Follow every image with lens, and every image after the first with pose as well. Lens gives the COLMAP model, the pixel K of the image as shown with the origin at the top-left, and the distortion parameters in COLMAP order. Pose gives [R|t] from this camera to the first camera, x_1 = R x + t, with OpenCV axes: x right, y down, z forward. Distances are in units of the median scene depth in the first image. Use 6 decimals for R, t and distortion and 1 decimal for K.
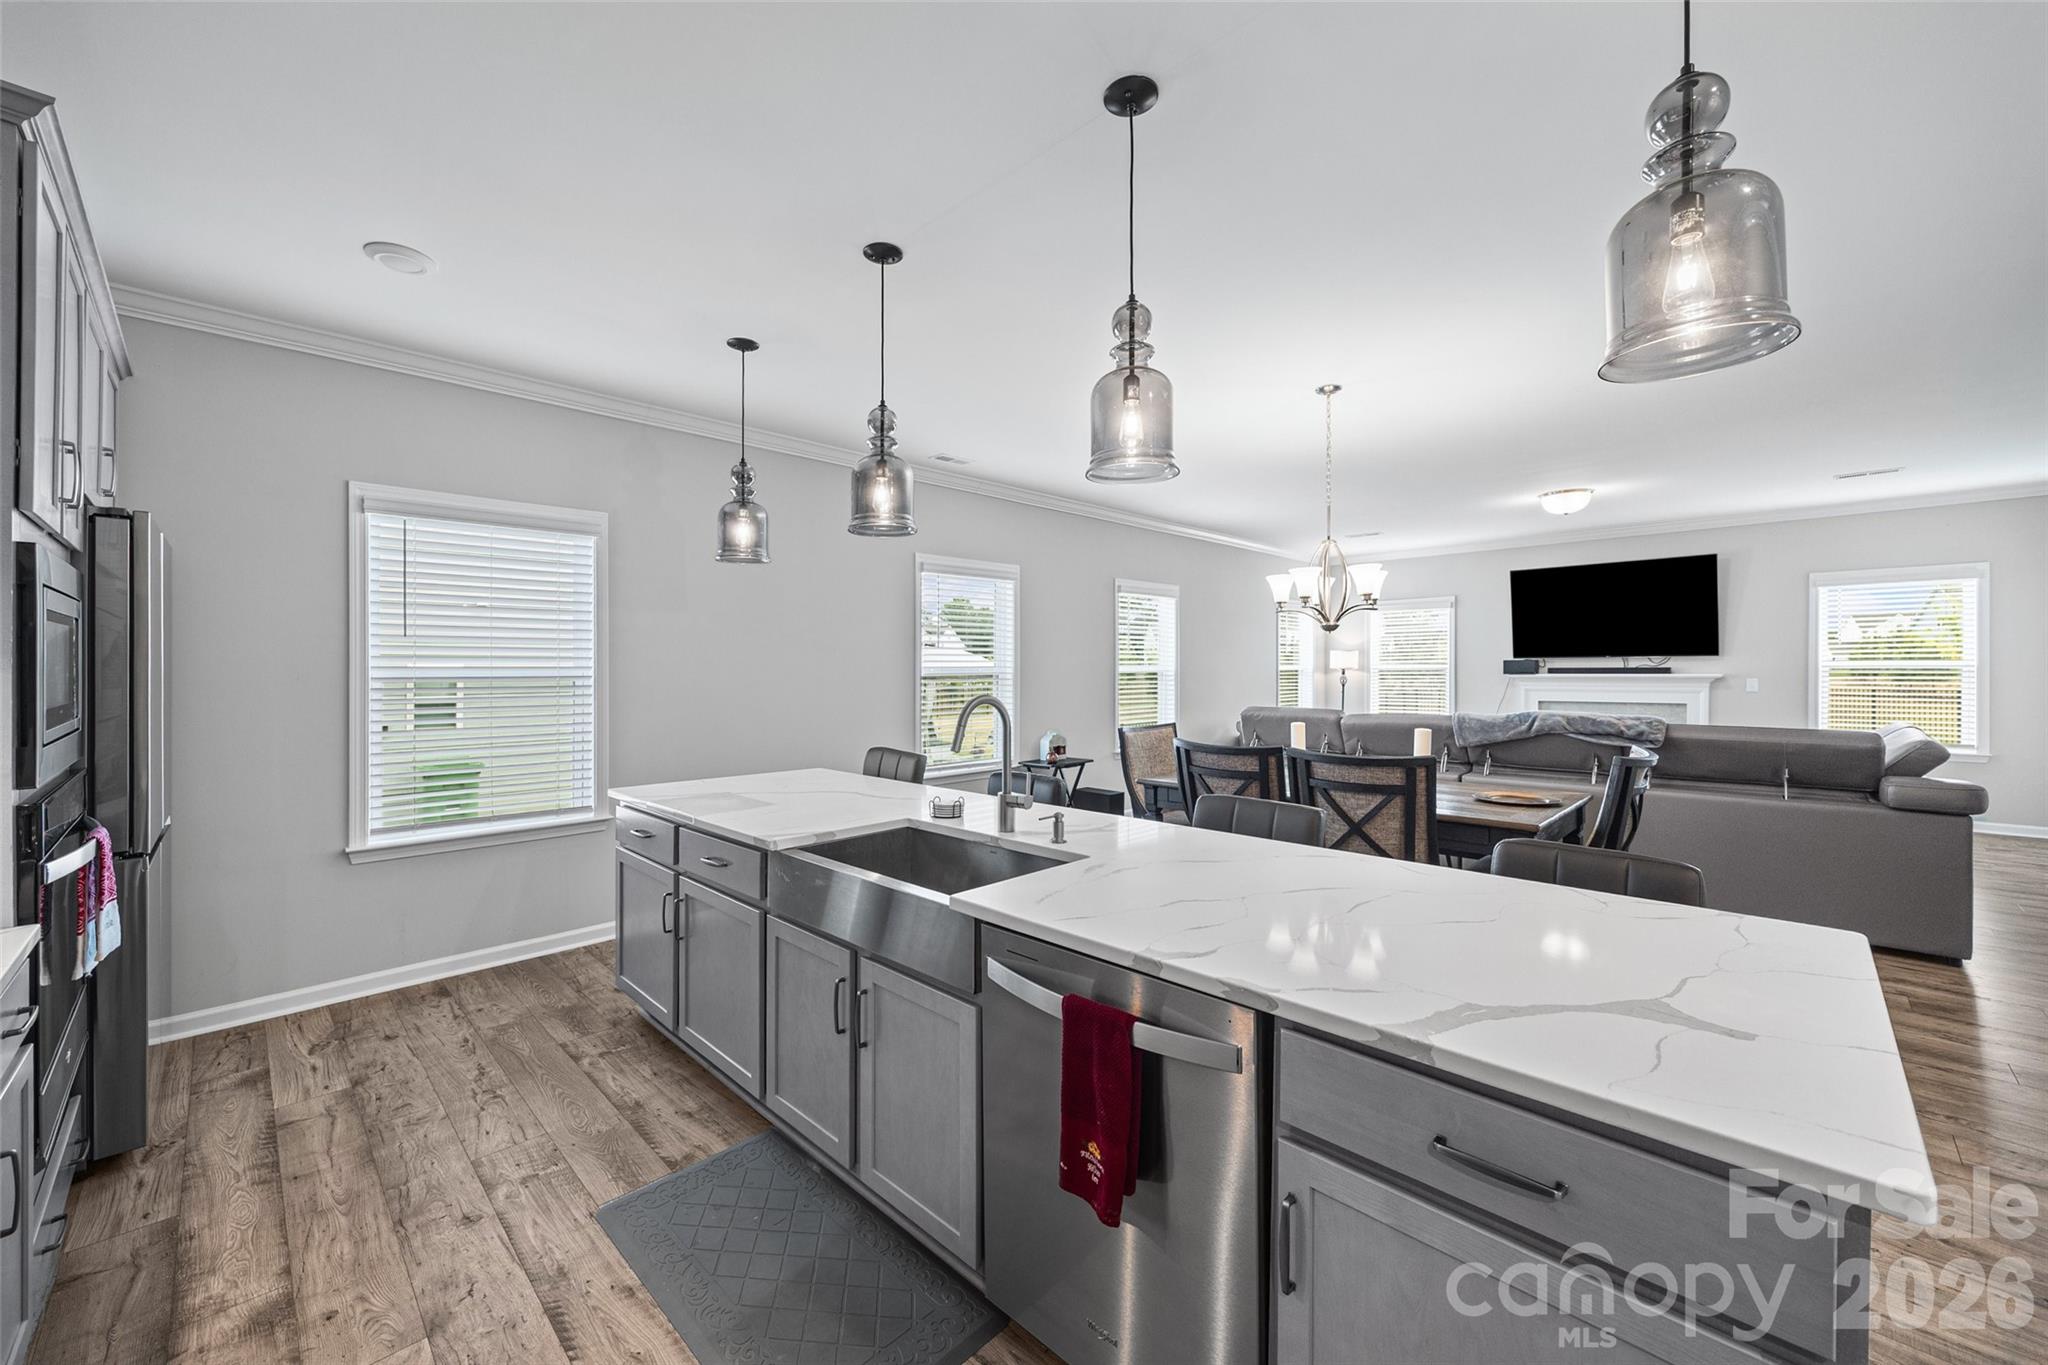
lens RADIAL K [[789.7, 0, 1019.9], [0, 789.7, 680.1], [0, 0, 1]] dist [-0.002655, 0.000135]
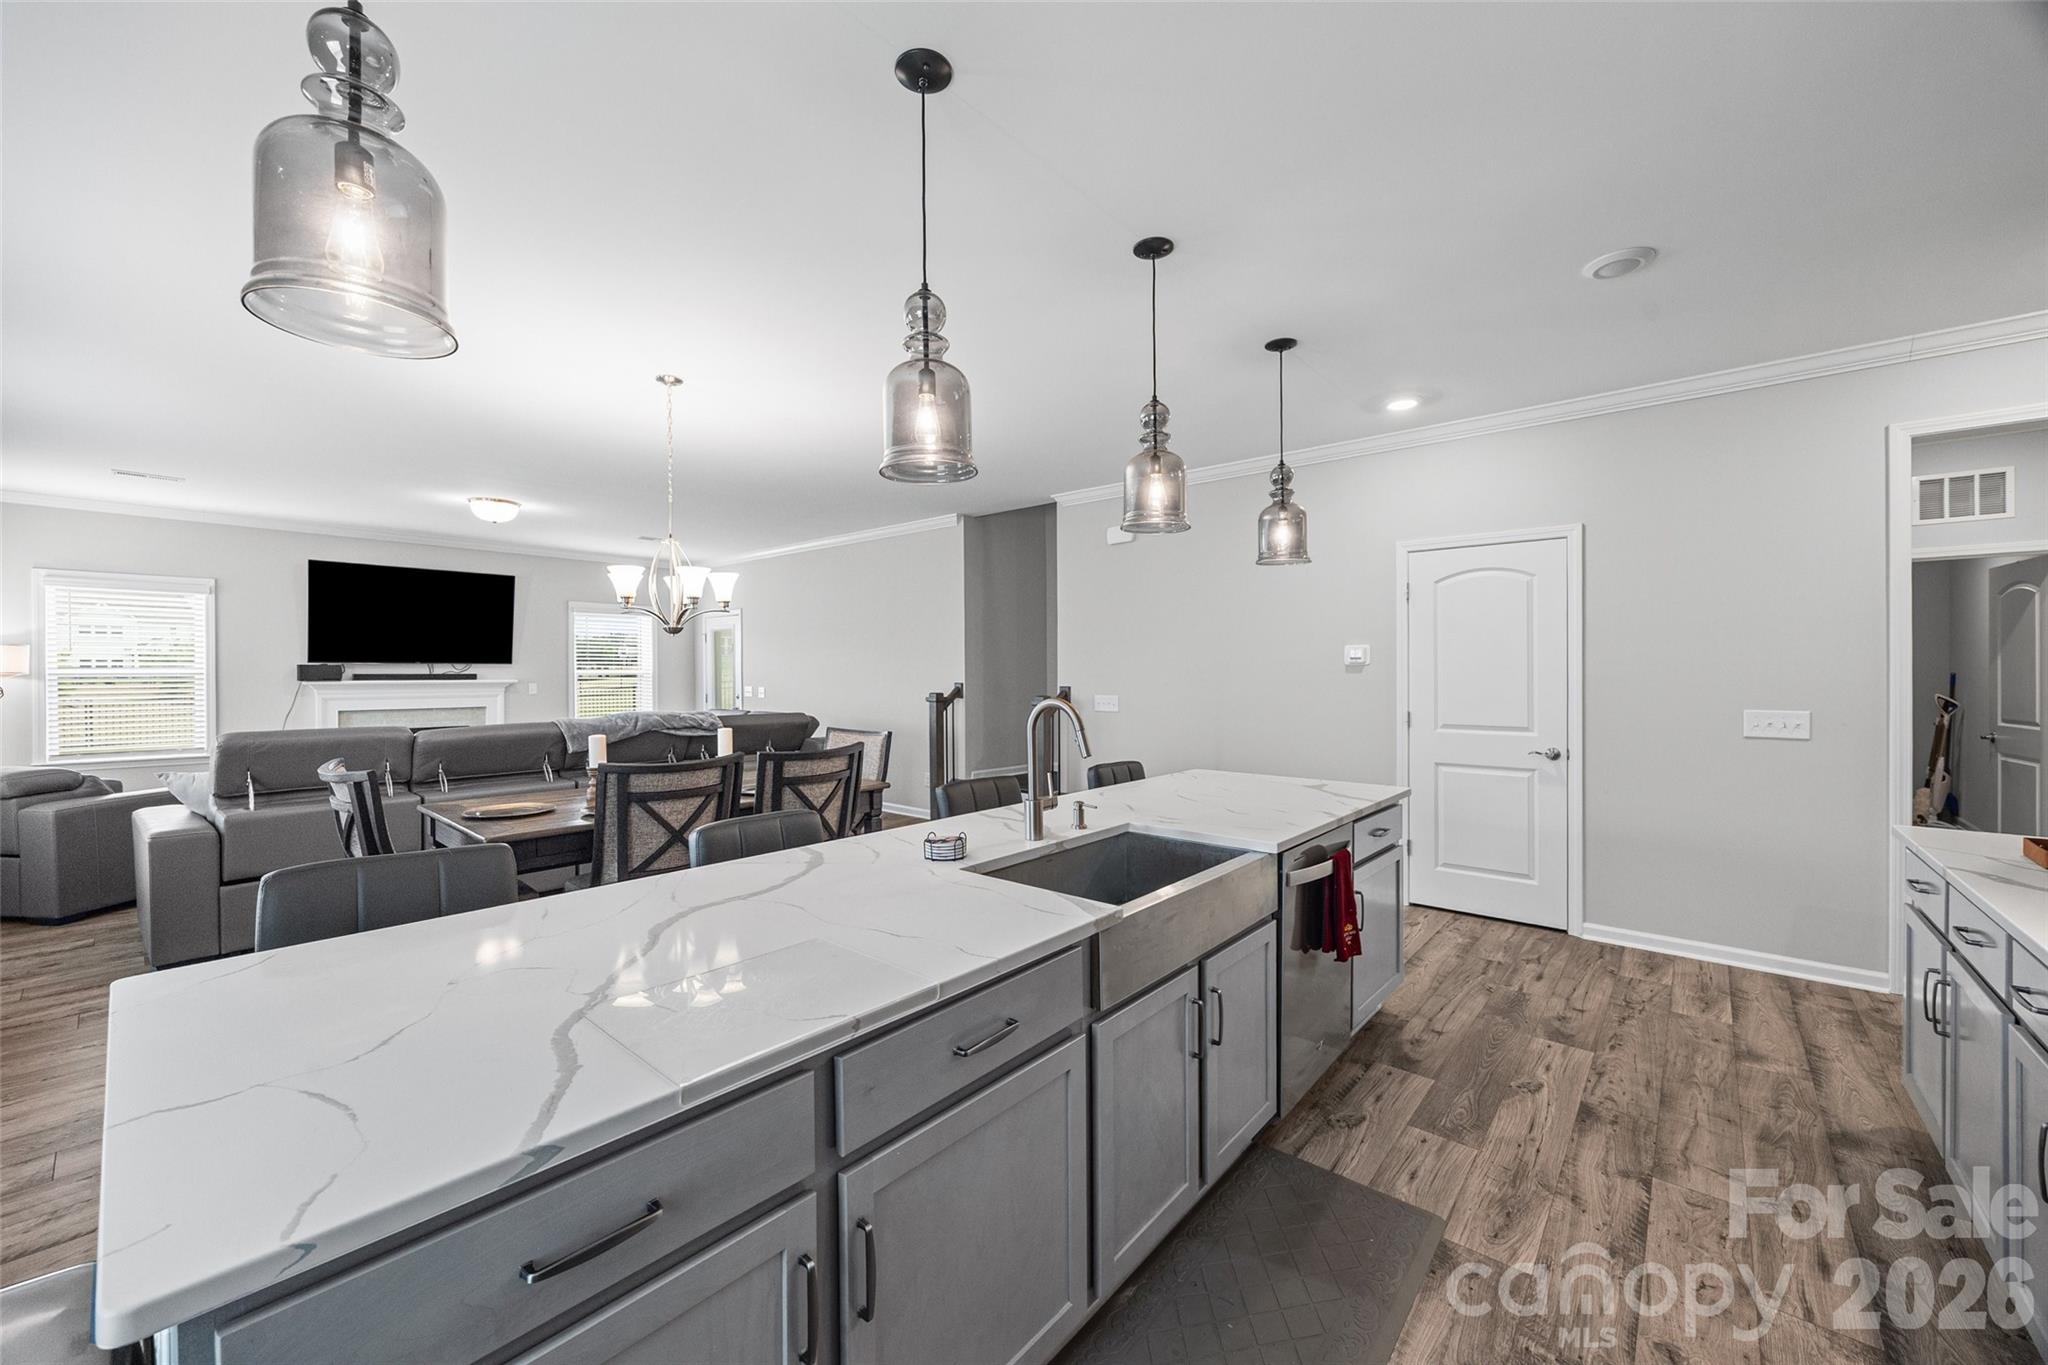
lens RADIAL K [[789.7, 0, 1019.7], [0, 789.7, 677.3], [0, 0, 1]] dist [-0.002655, 0.000135]
pose [[-0.069025, 0.000305, 0.997615, -0.340624], [0.014948, 0.999888, 0.000729, -0.001682], [-0.997503, 0.014962, -0.069022, 0.376090]]
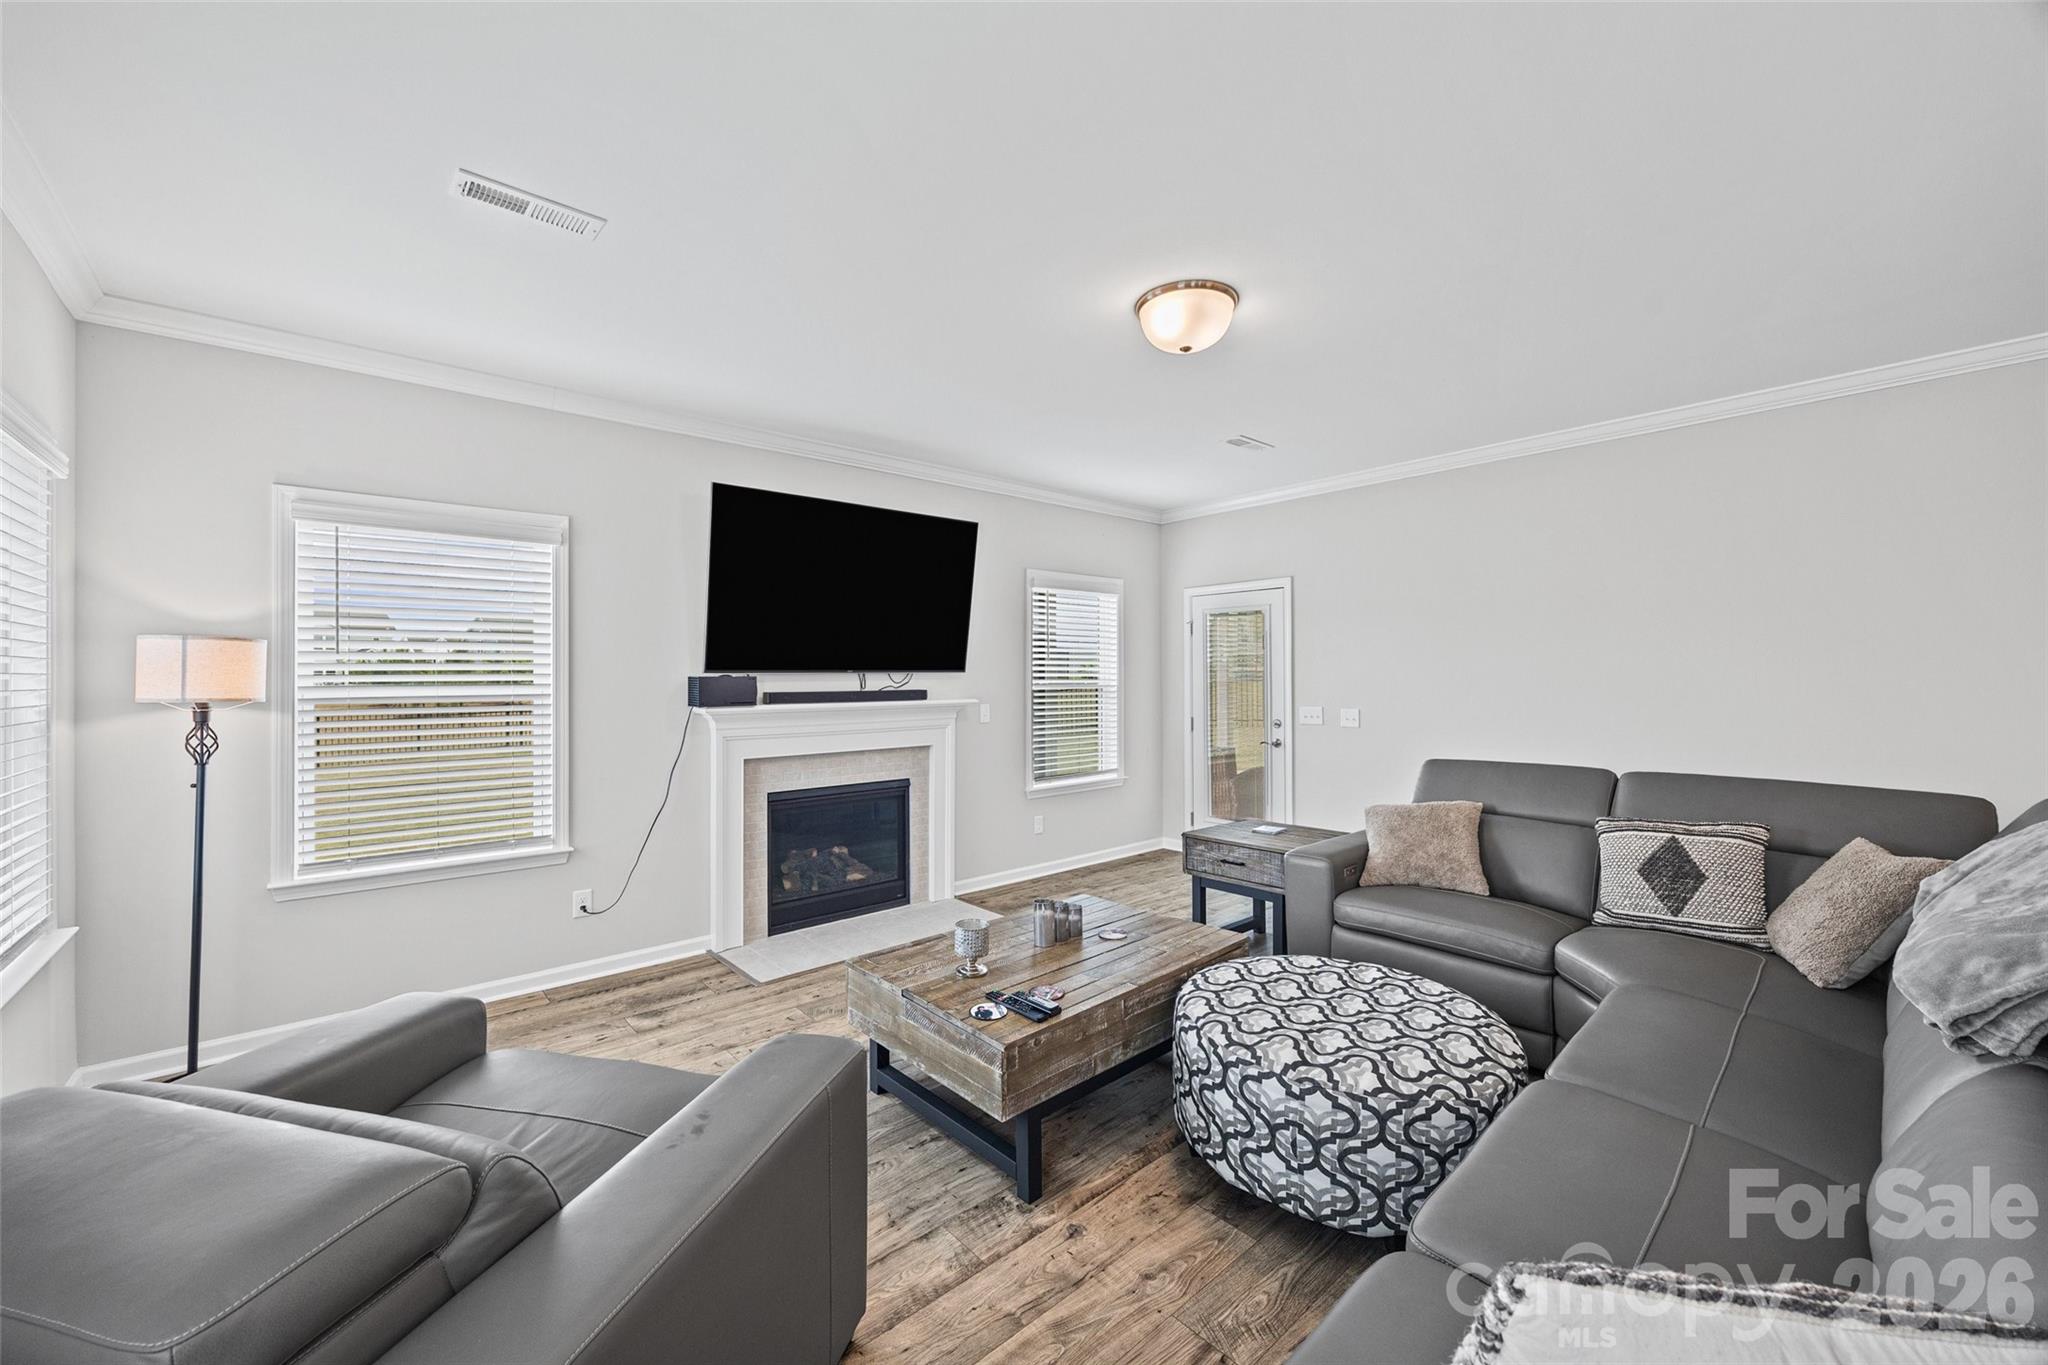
lens RADIAL K [[789.7, 0, 1031.7], [0, 789.7, 672.9], [0, 0, 1]] dist [-0.002655, 0.000135]
pose [[0.072045, 0.017854, 0.997242, 0.220336], [0.025027, 0.999493, -0.019703, -0.017240], [-0.997087, 0.026378, 0.071561, 0.978508]]
